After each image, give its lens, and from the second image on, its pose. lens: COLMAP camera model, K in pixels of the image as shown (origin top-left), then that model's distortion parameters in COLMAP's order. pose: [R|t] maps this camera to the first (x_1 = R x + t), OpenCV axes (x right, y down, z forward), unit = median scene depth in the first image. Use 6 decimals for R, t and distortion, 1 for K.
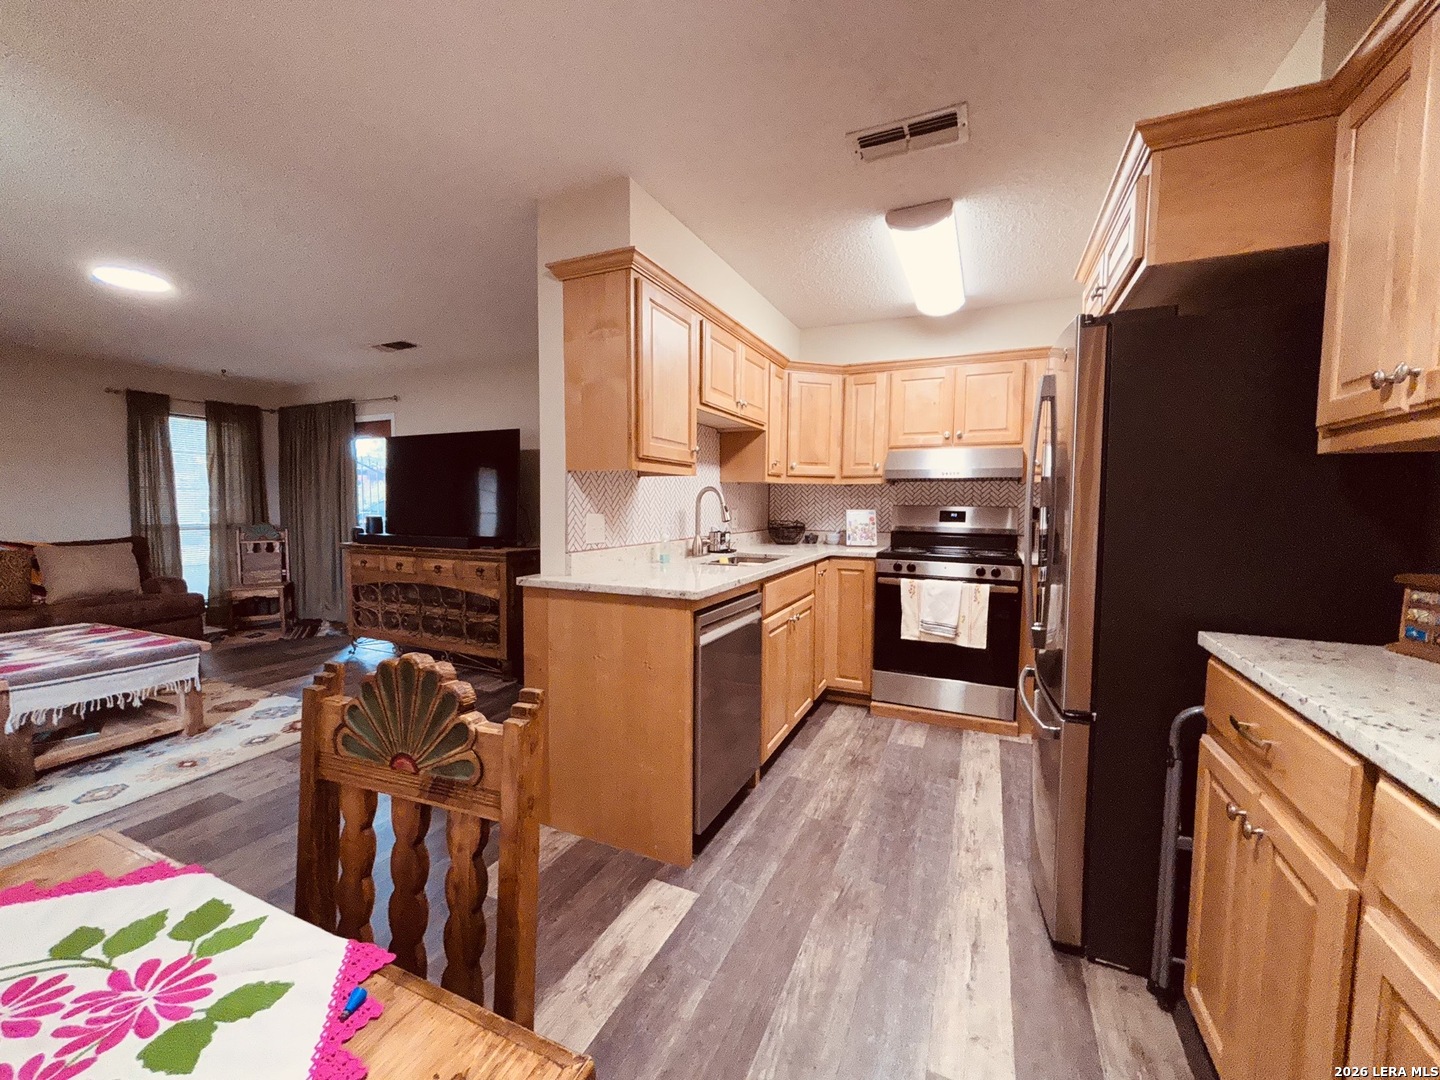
lens RADIAL K [[582.6, 0, 716.9], [0, 582.6, 540.8], [0, 0, 1]] dist [-0.001108, 0.000283]
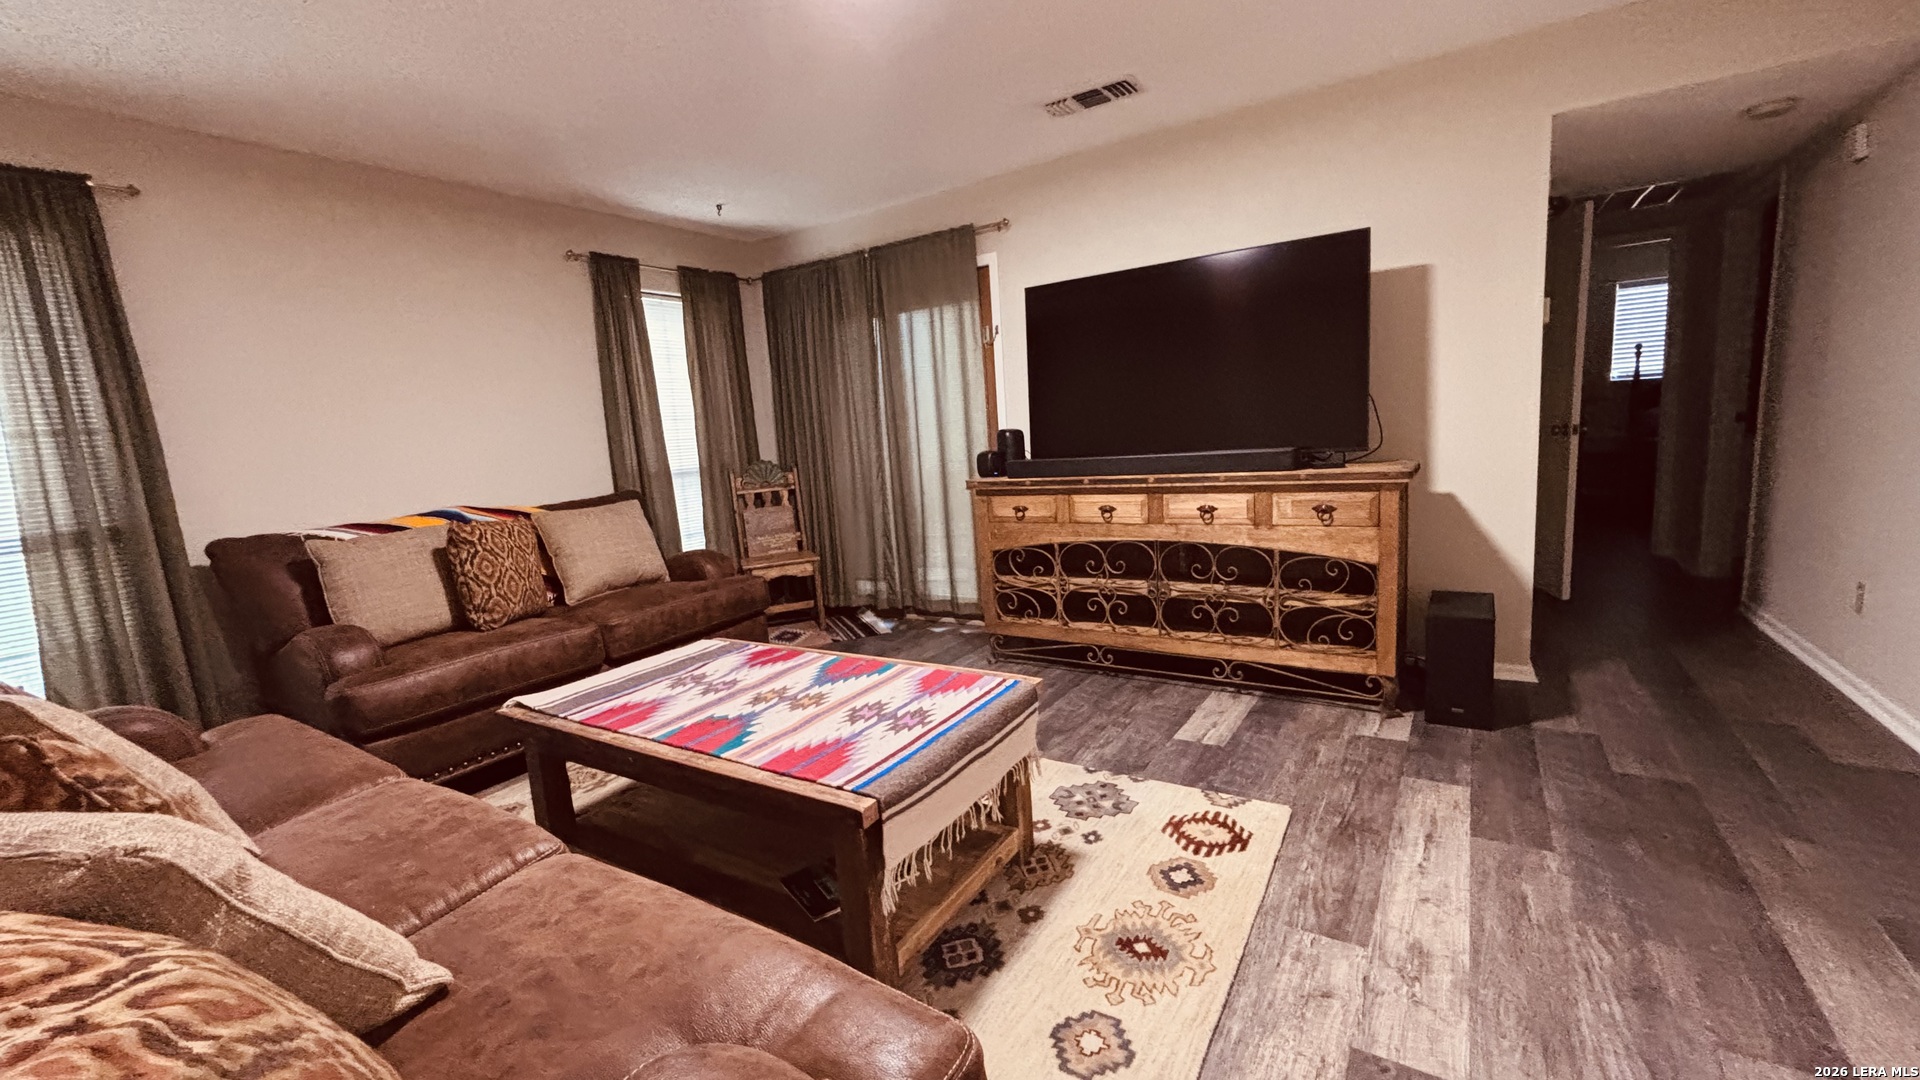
lens RADIAL K [[779.1, 0, 949.1], [0, 779.1, 545.4], [0, 0, 1]] dist [0.000870, 0.000335]
pose [[0.986164, -0.050584, -0.157869, -0.536246], [0.065180, 0.993924, 0.088695, -0.000760], [0.152423, -0.097758, 0.983469, 0.223854]]
